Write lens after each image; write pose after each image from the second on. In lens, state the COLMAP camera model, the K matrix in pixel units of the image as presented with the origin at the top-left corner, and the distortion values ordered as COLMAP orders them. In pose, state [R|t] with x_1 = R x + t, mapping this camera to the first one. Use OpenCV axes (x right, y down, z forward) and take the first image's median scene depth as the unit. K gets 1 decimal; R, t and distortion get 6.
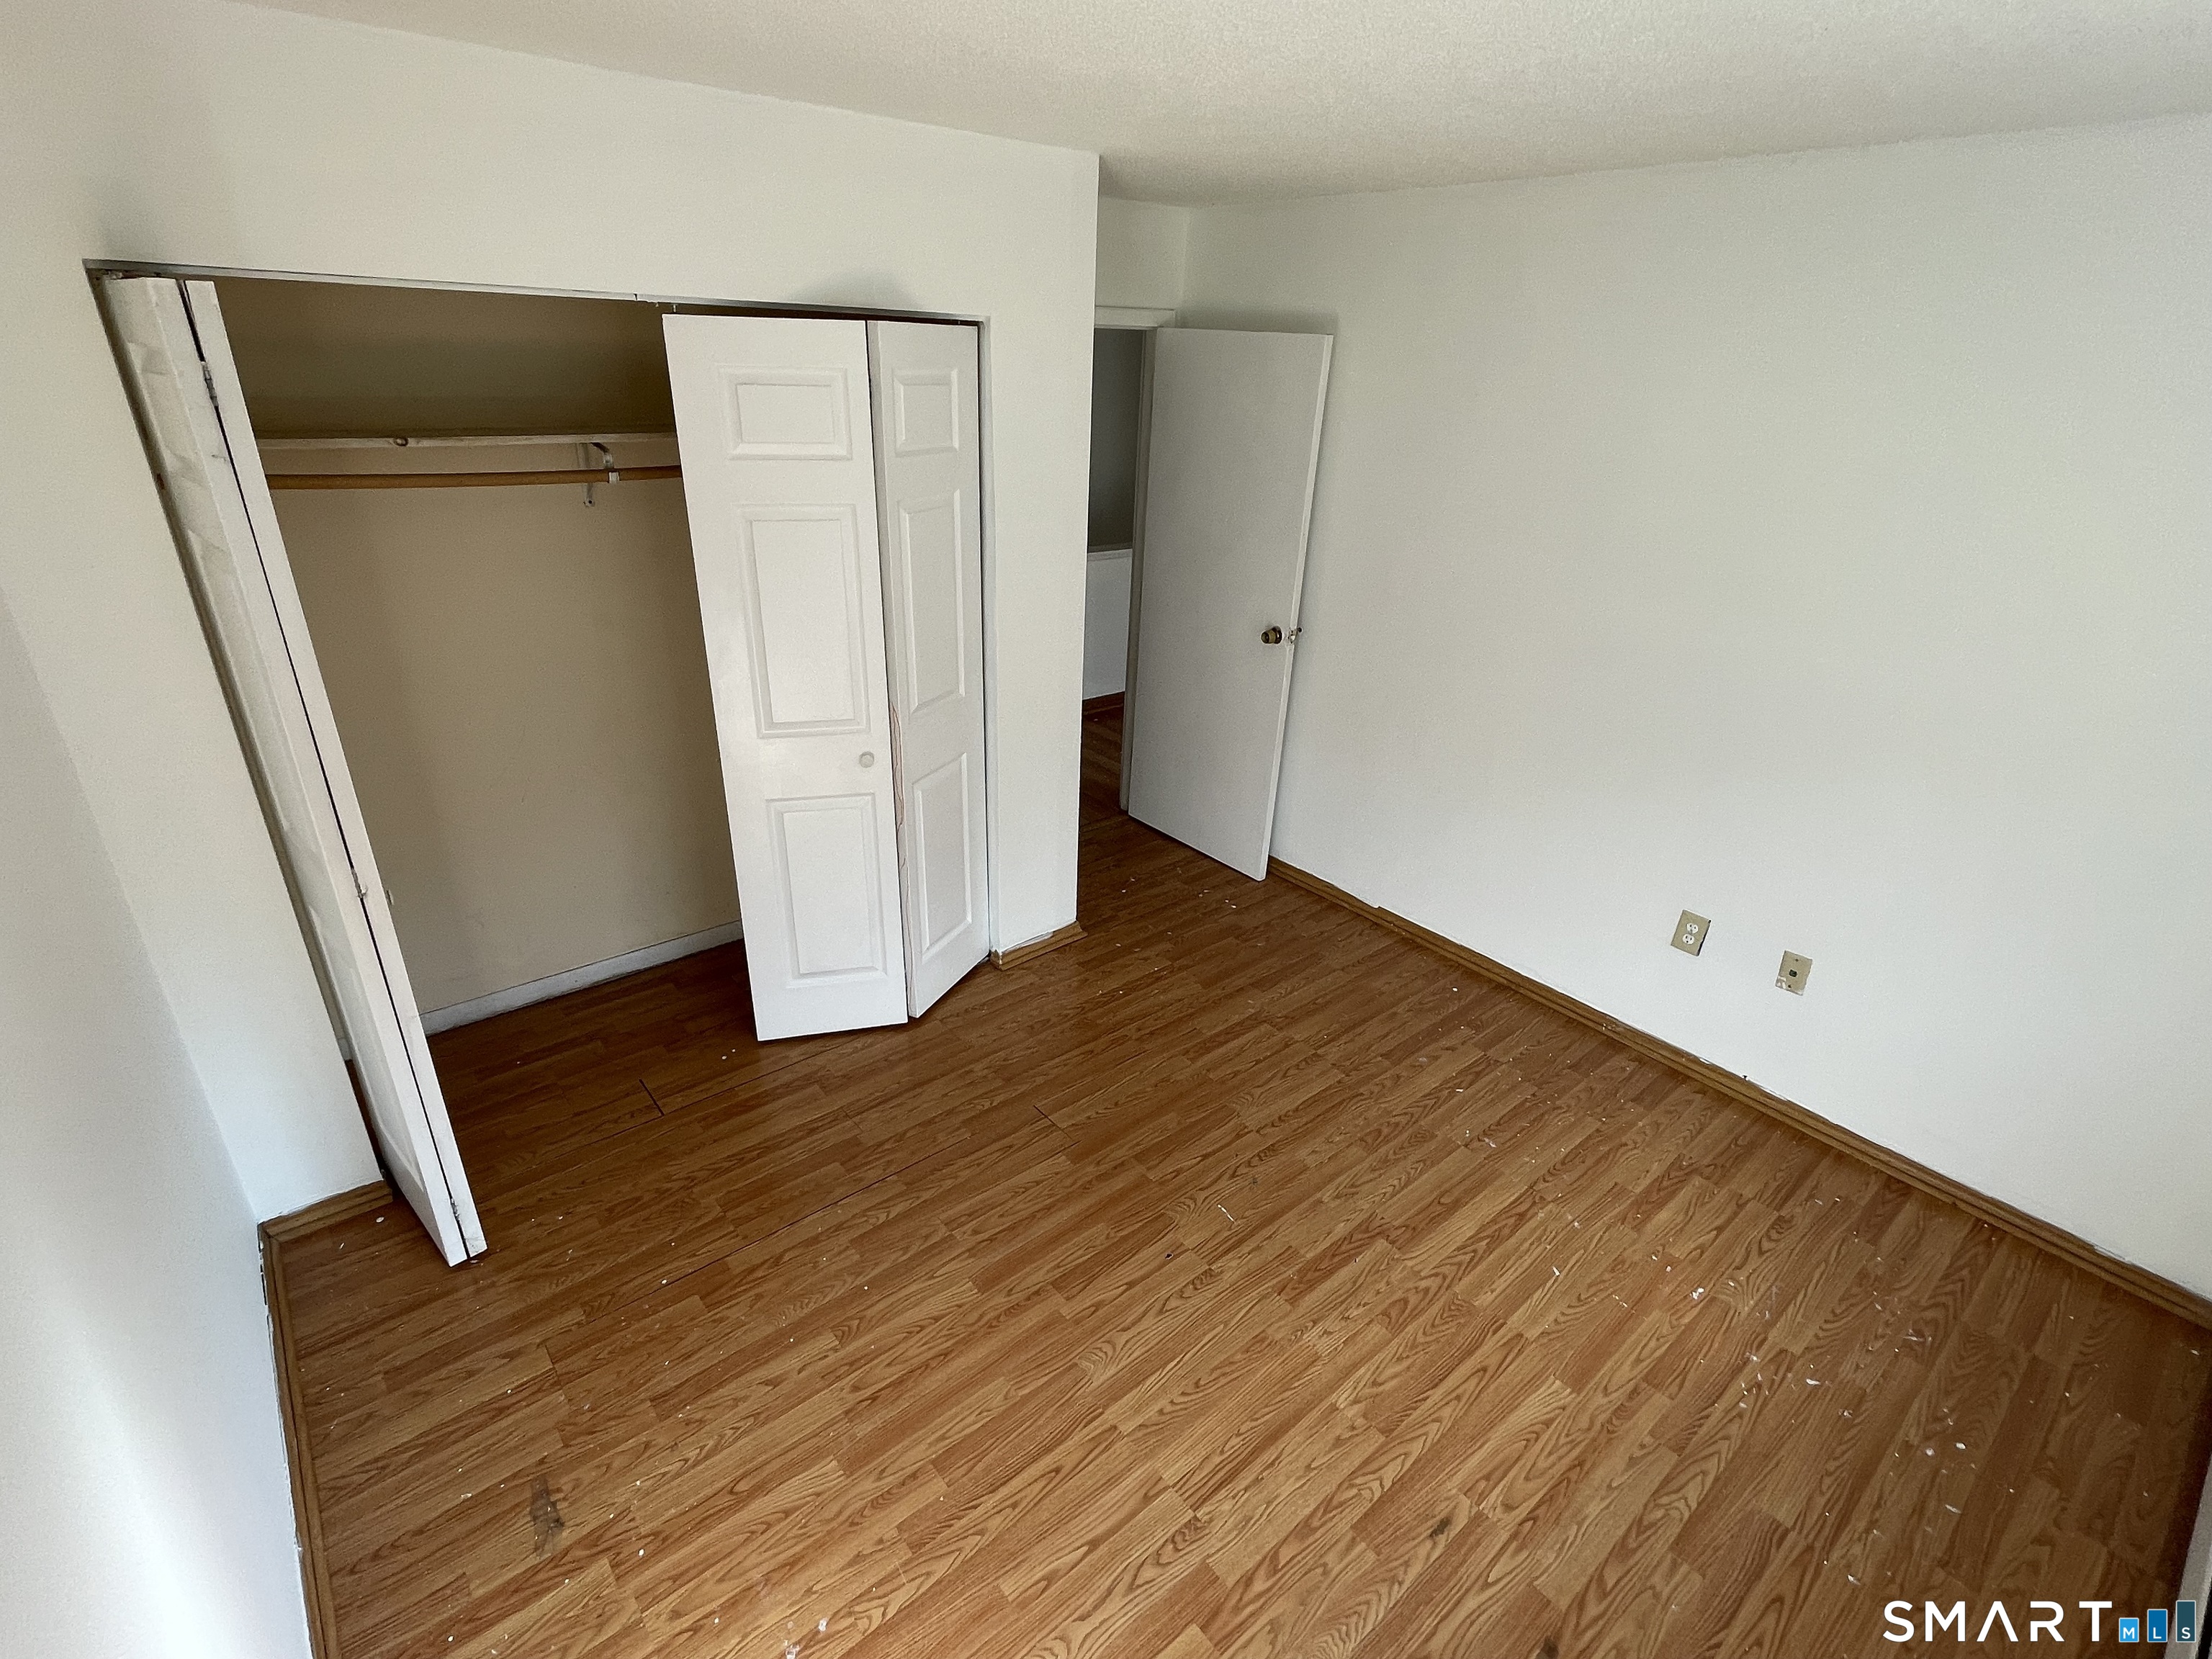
lens RADIAL K [[1047.4, 0, 1095.8], [0, 1047.4, 832.5], [0, 0, 1]] dist [-0.002124, 0.000325]
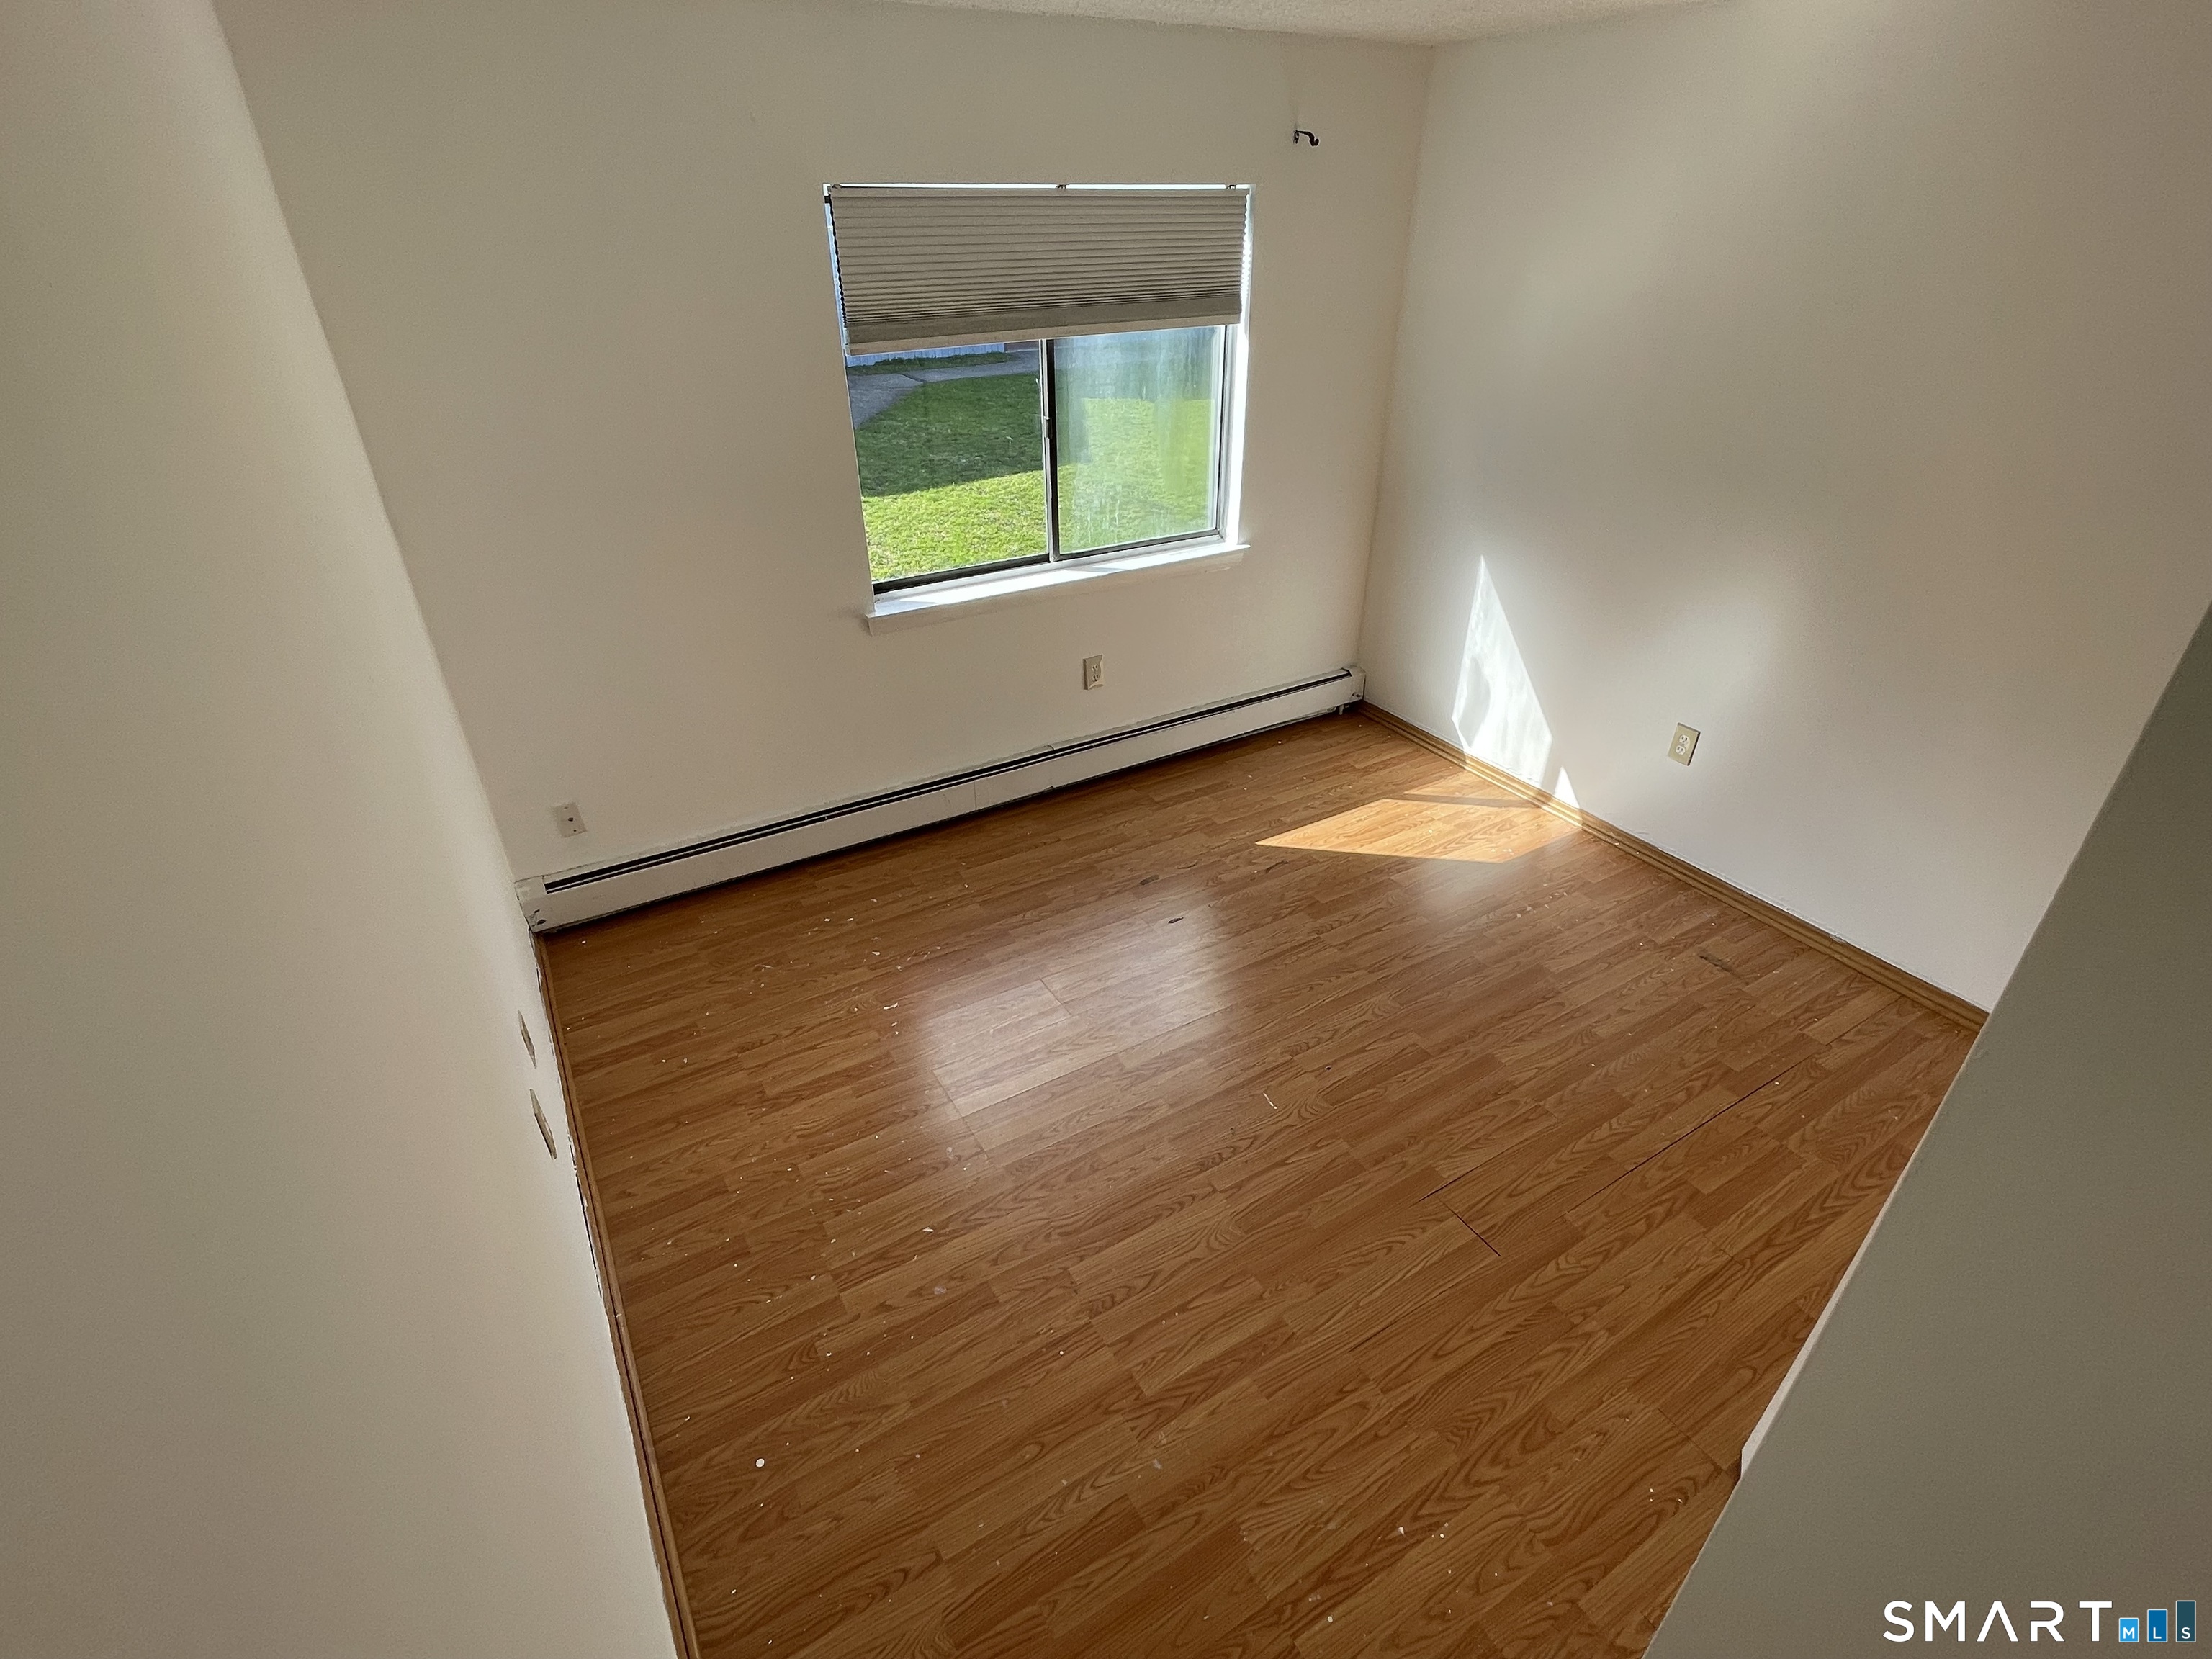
lens RADIAL K [[1047.4, 0, 1093.2], [0, 1047.4, 826.4], [0, 0, 1]] dist [-0.002124, 0.000325]
pose [[-0.987015, -0.105627, 0.121013, 0.193129], [0.040116, 0.567409, 0.822458, -0.619928], [-0.155537, 0.816633, -0.555804, 1.335602]]
